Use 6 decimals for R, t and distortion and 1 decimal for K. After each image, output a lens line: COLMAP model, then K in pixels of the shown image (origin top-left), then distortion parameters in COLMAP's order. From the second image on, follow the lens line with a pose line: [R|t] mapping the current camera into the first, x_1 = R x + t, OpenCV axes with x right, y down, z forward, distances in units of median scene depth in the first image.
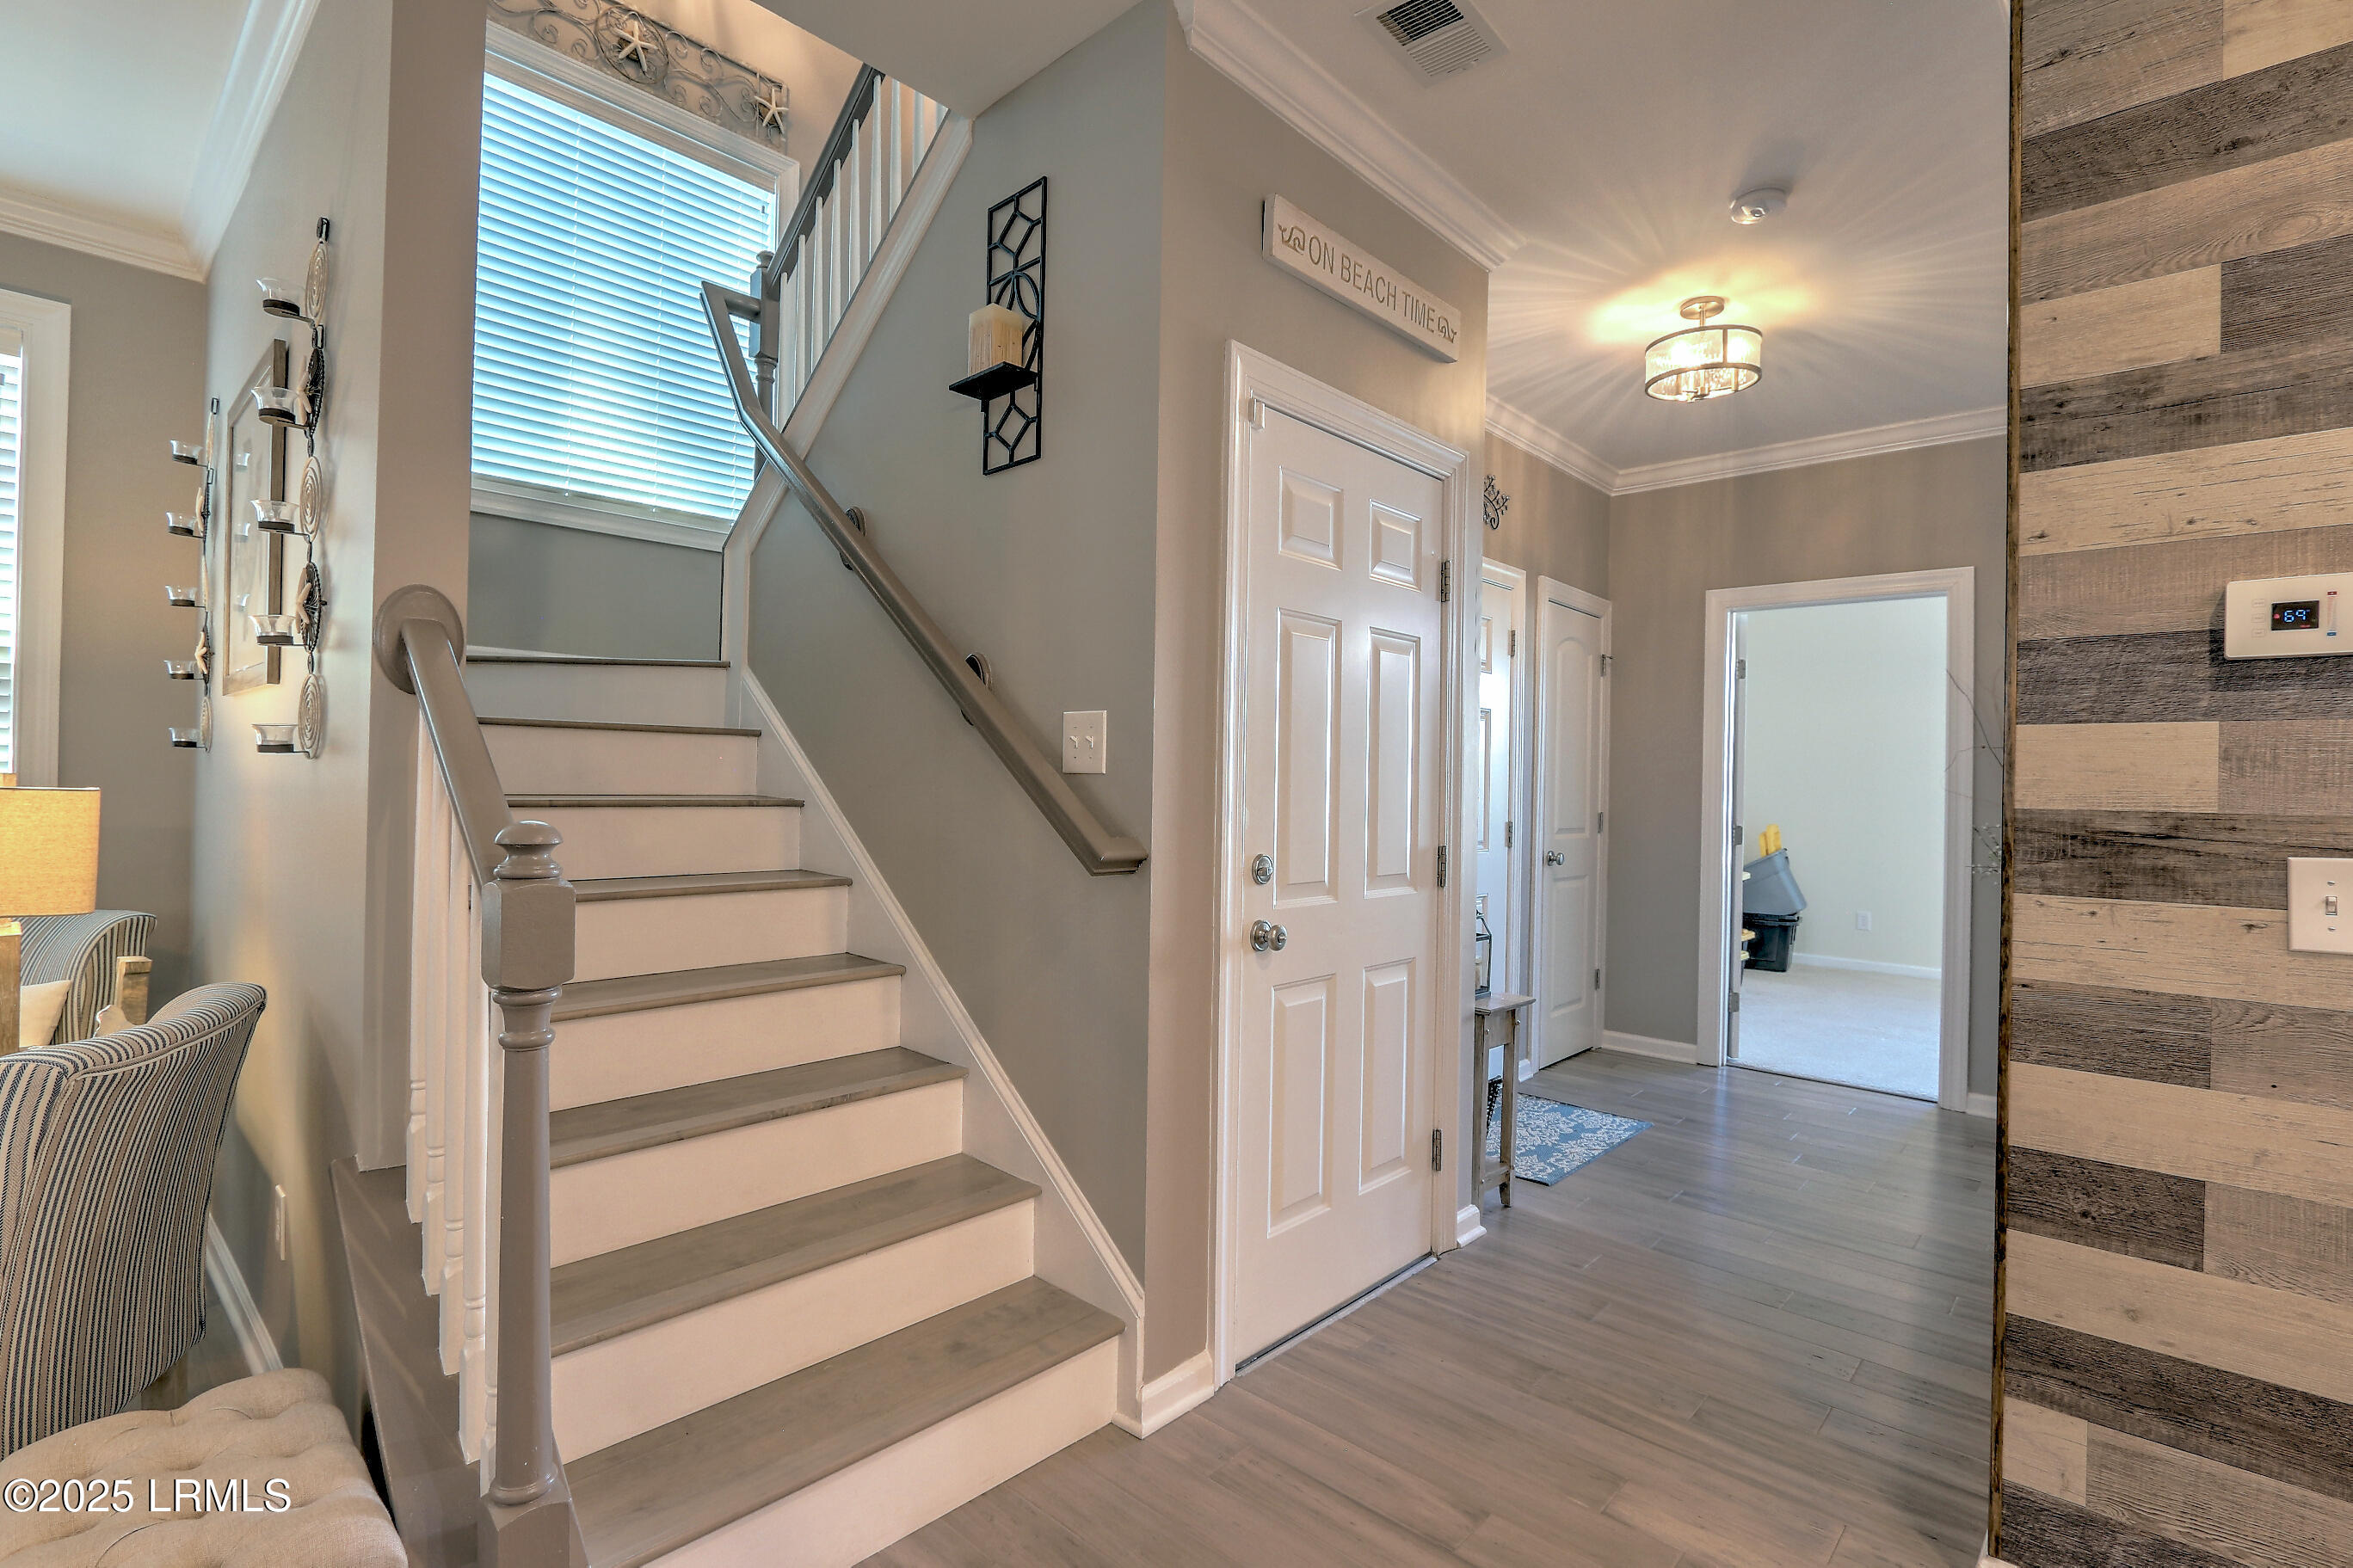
lens RADIAL K [[1111.5, 0, 1164.7], [0, 1111.5, 782.9], [0, 0, 1]] dist [-0.023354, 0.005129]
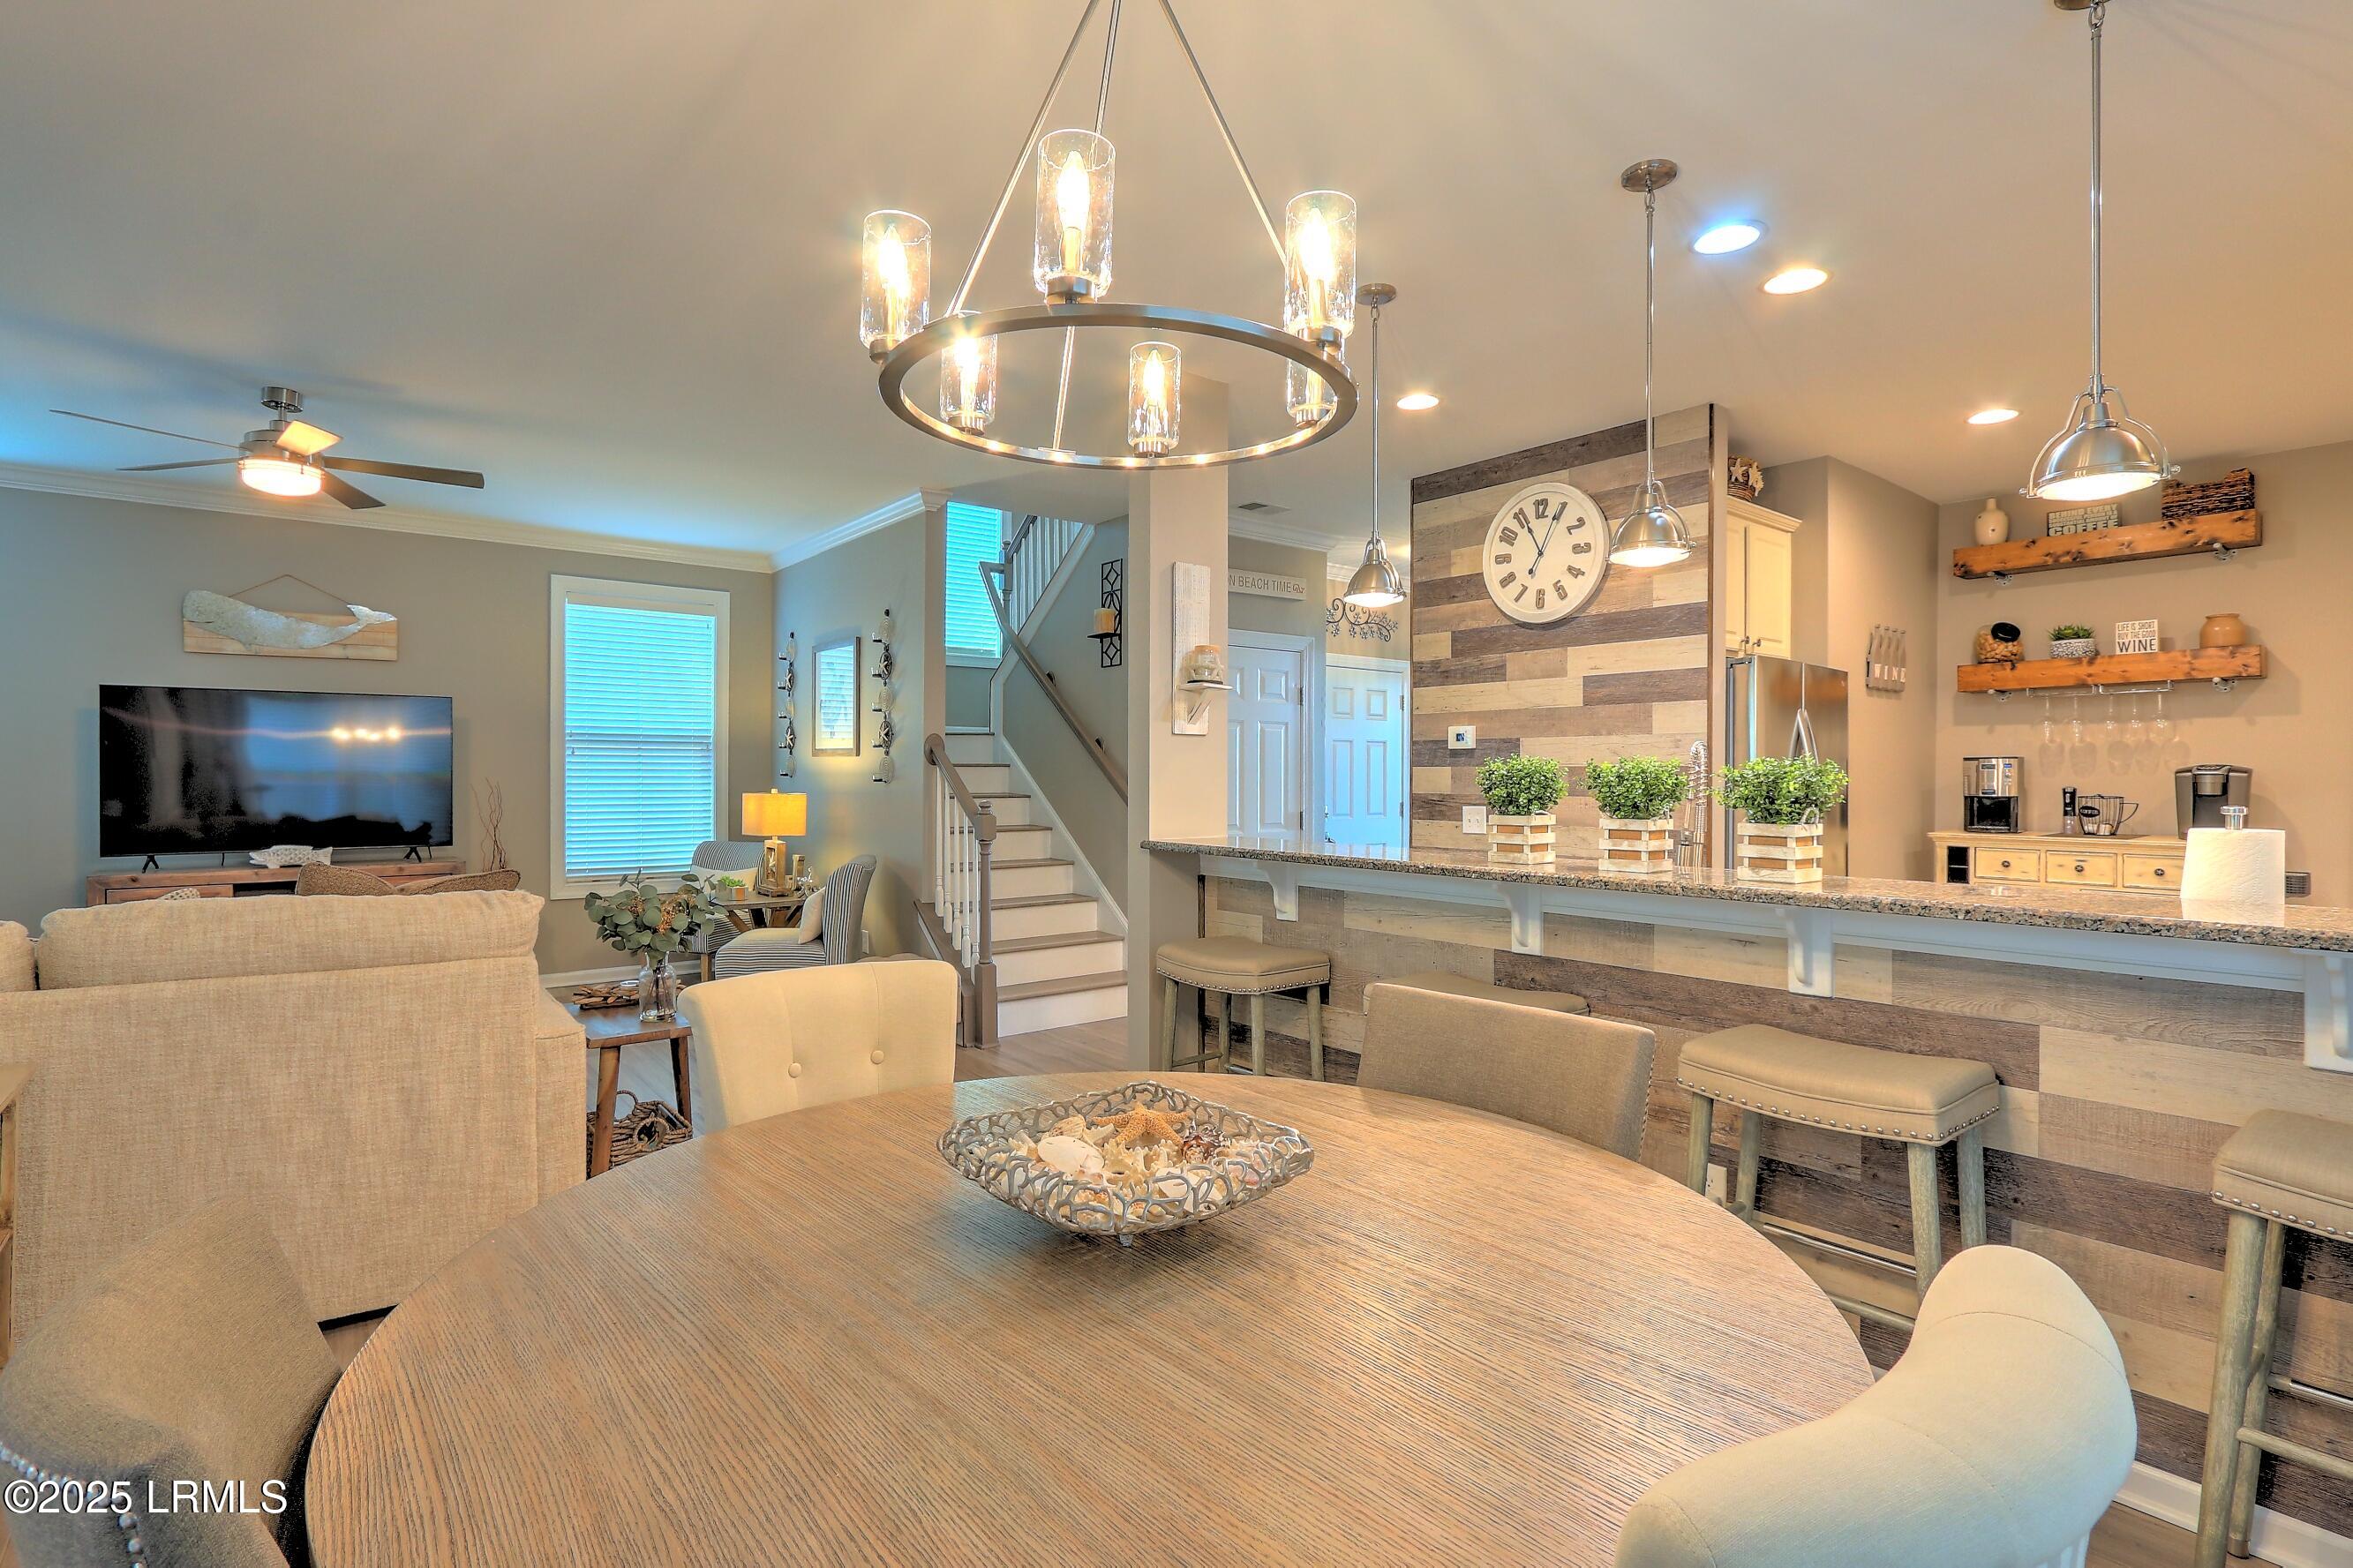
lens RADIAL K [[1111.5, 0, 1164.7], [0, 1111.5, 782.9], [0, 0, 1]] dist [-0.023354, 0.005129]
pose [[0.989717, -0.012623, -0.142480, 0.553158], [0.013852, 0.999875, 0.007639, -0.043316], [0.142365, -0.009534, 0.989768, -2.453971]]
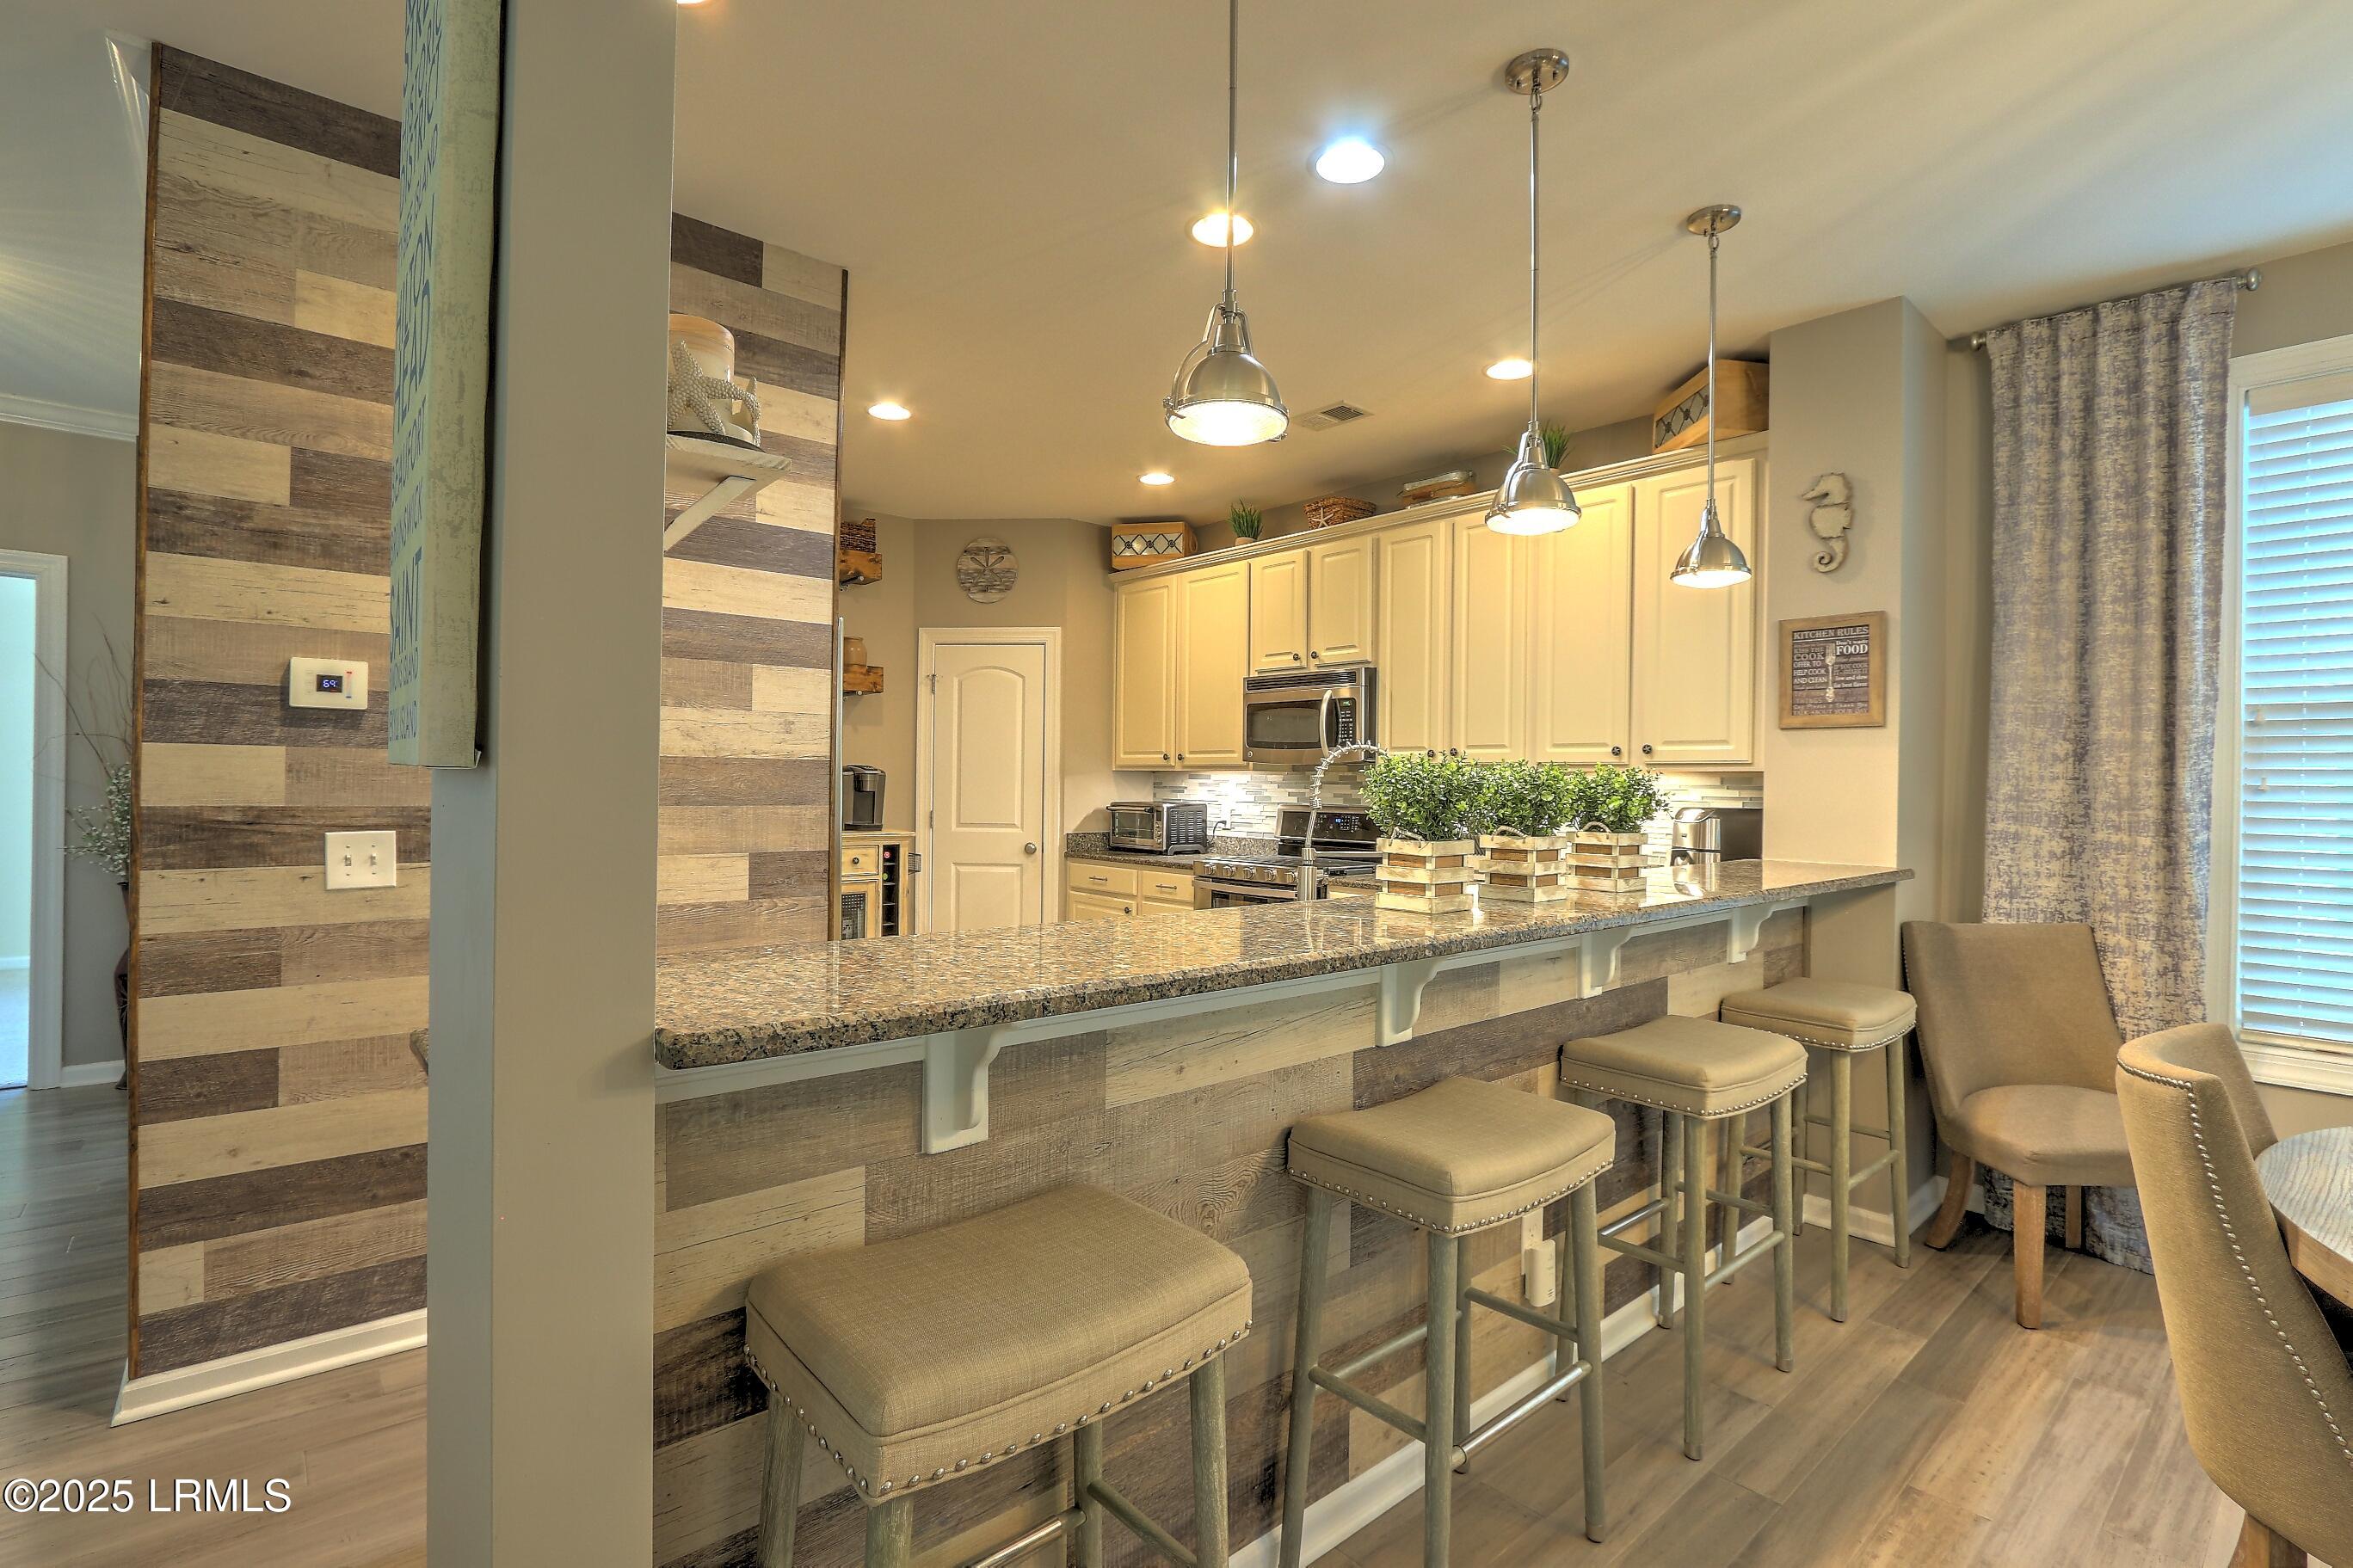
lens RADIAL K [[1083.0, 0, 1153.1], [0, 1083.0, 781.9], [0, 0, 1]] dist [-0.018617, 0.001122]
pose [[0.109384, -0.014621, 0.993892, -0.381605], [-0.015693, 0.999742, 0.016434, -0.048604], [-0.993876, -0.017395, 0.109127, -0.361917]]
